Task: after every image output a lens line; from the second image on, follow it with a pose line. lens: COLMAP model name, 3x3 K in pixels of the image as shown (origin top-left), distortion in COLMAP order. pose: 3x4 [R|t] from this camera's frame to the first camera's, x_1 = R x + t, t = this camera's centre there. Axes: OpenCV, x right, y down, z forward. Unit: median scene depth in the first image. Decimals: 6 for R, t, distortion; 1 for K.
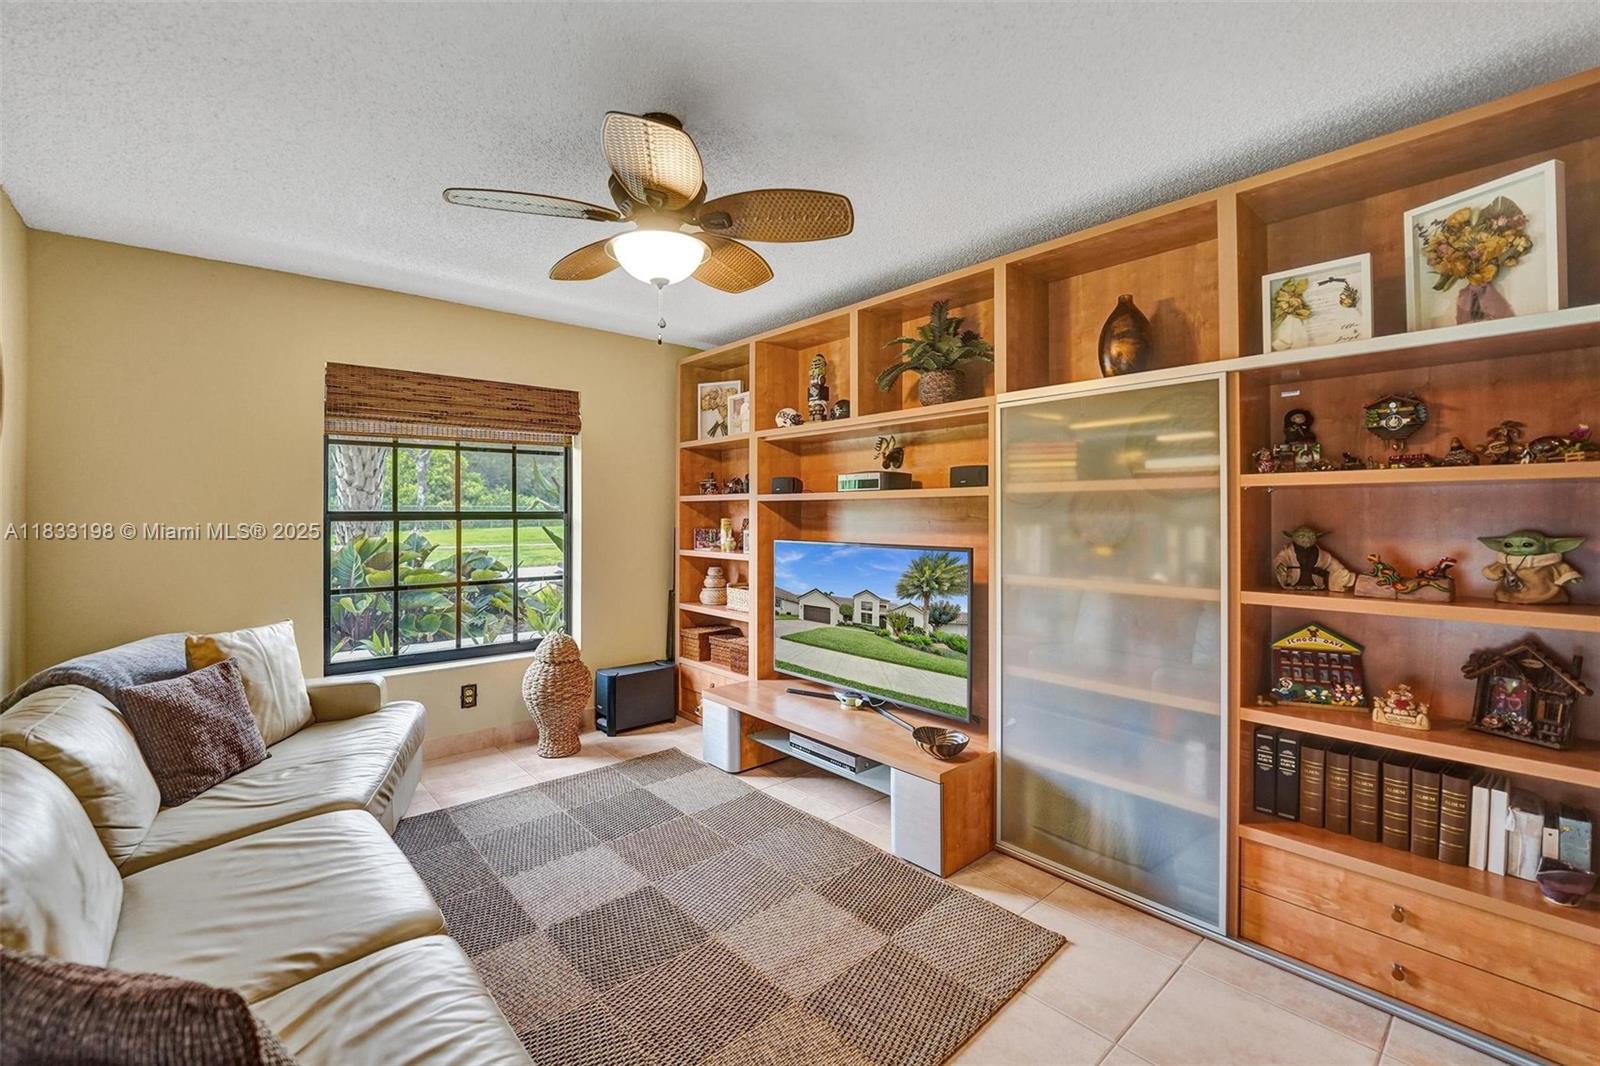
lens RADIAL K [[648.9, 0, 796.1], [0, 648.9, 520.1], [0, 0, 1]] dist [-0.033008, -0.000176]
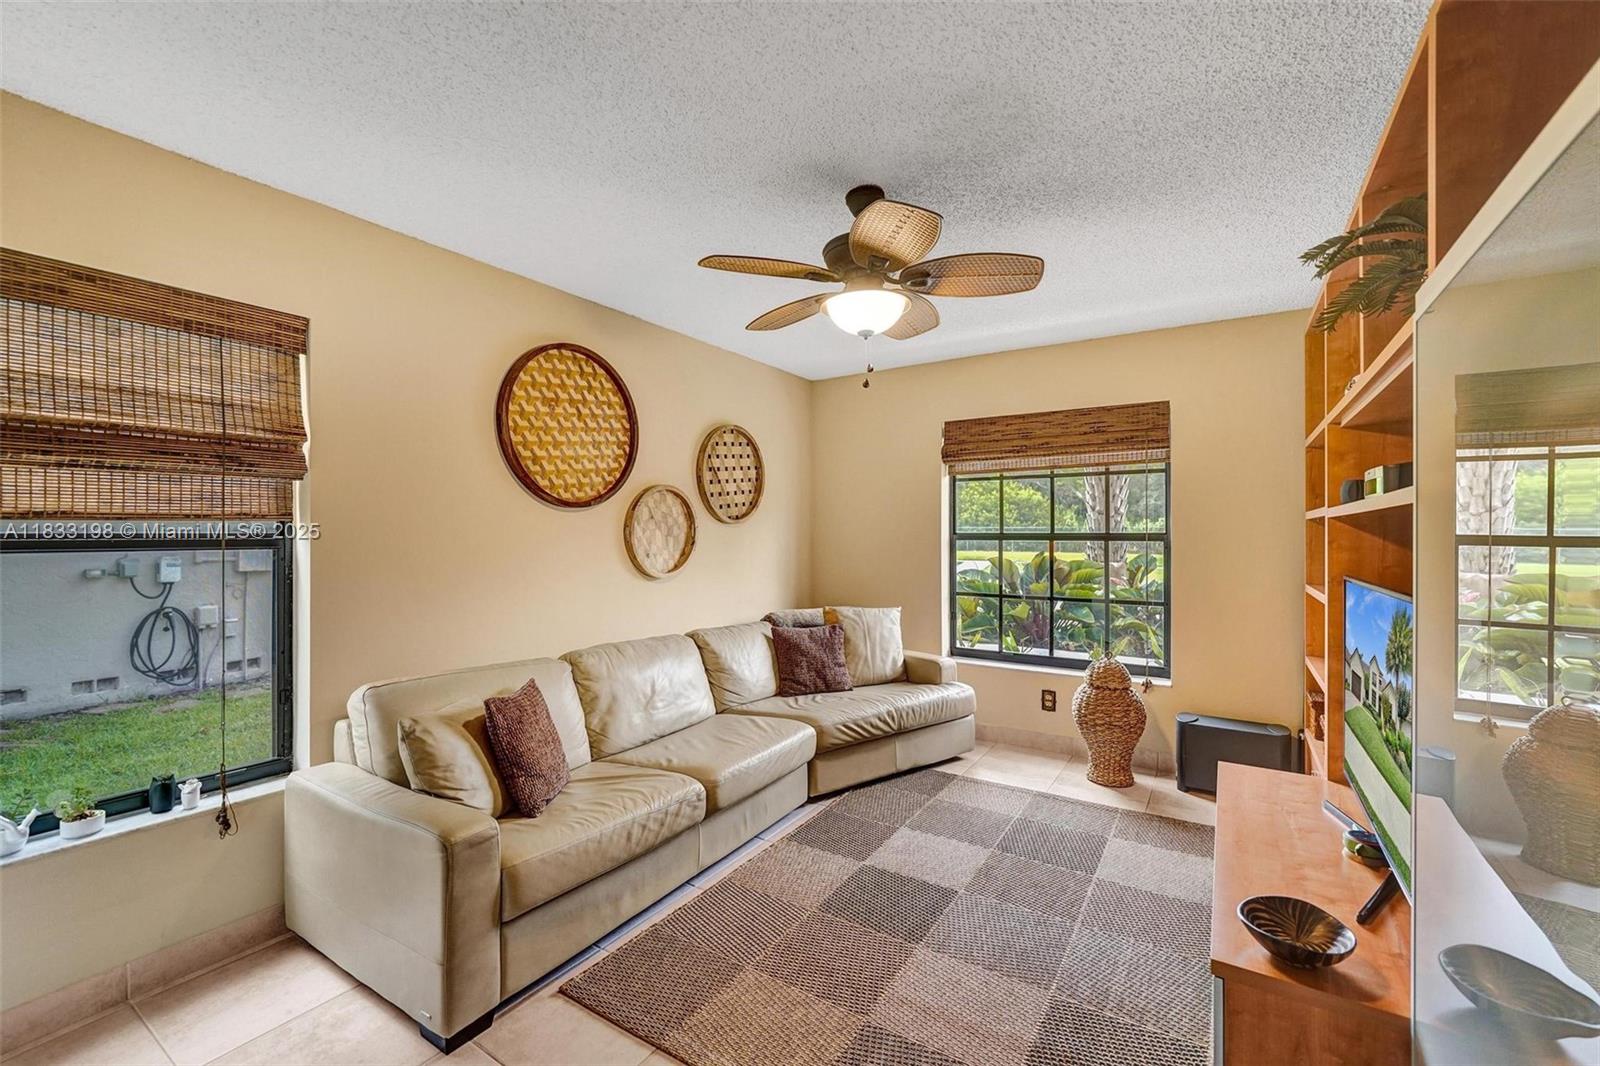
lens RADIAL K [[657.3, 0, 810.8], [0, 657.3, 535.9], [0, 0, 1]] dist [-0.035602, 0.004292]
pose [[0.280553, 0.004583, -0.959827, 0.484444], [-0.013588, 0.999907, 0.000802, -0.003477], [0.959742, 0.012817, 0.280590, 0.315886]]
